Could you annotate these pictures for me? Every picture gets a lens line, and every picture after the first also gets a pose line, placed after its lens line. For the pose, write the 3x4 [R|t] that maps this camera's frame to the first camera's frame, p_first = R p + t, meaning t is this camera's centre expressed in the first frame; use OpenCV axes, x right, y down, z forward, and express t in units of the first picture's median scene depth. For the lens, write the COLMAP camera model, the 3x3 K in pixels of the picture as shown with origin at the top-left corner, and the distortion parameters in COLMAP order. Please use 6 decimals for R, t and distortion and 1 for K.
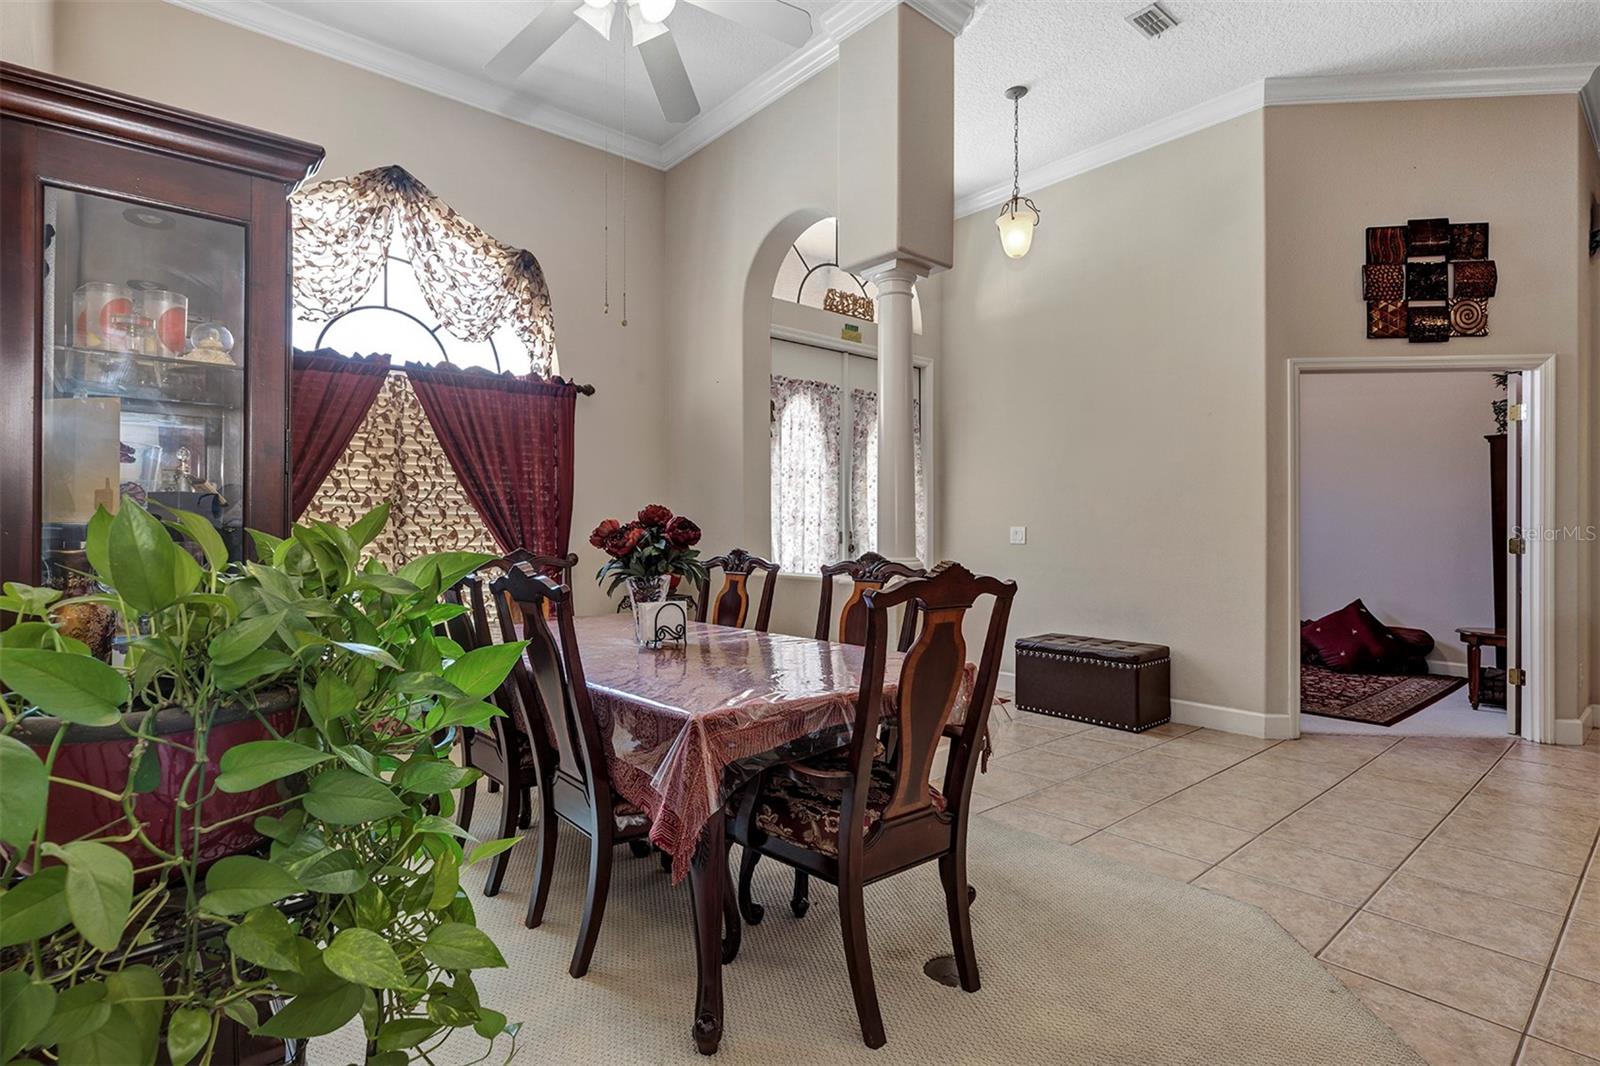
lens RADIAL K [[783.3, 0, 810.0], [0, 783.3, 526.1], [0, 0, 1]] dist [-0.005614, -0.000159]
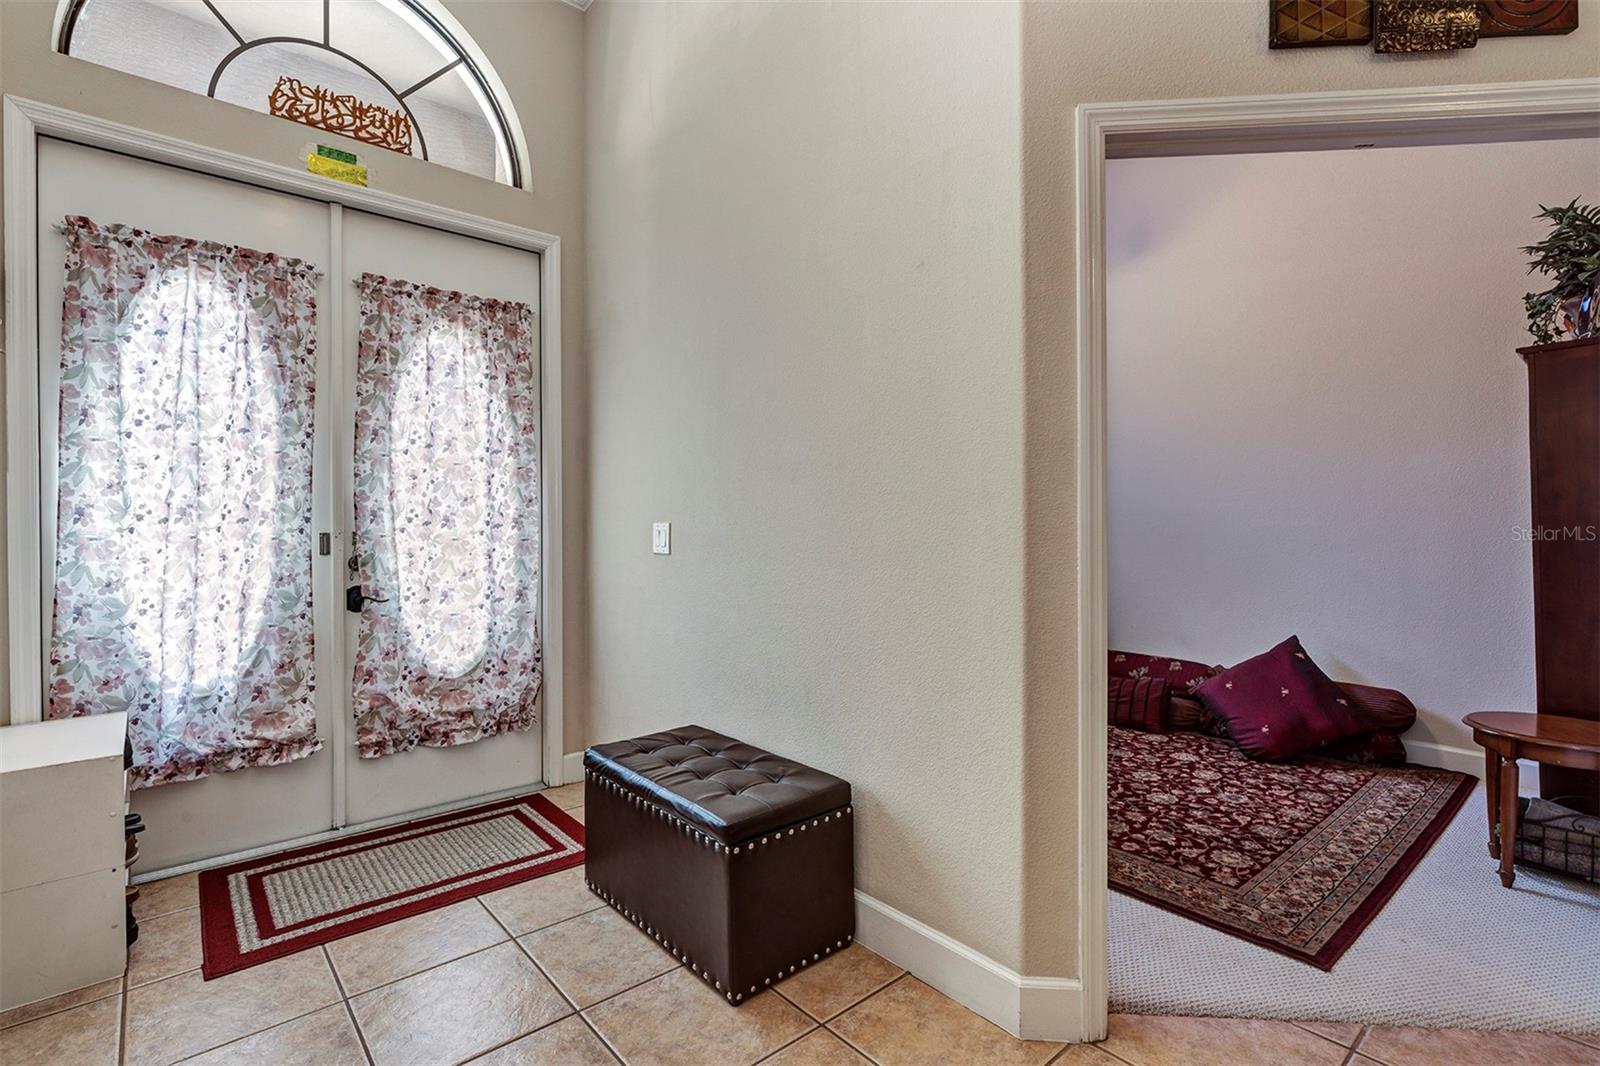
lens RADIAL K [[774.3, 0, 785.6], [0, 774.3, 529.0], [0, 0, 1]] dist [-0.005676, 0.000963]
pose [[0.999987, -0.005047, 0.000654, 0.315630], [0.005040, 0.999935, 0.010216, 0.000080], [-0.000705, -0.010212, 0.999948, 0.409440]]
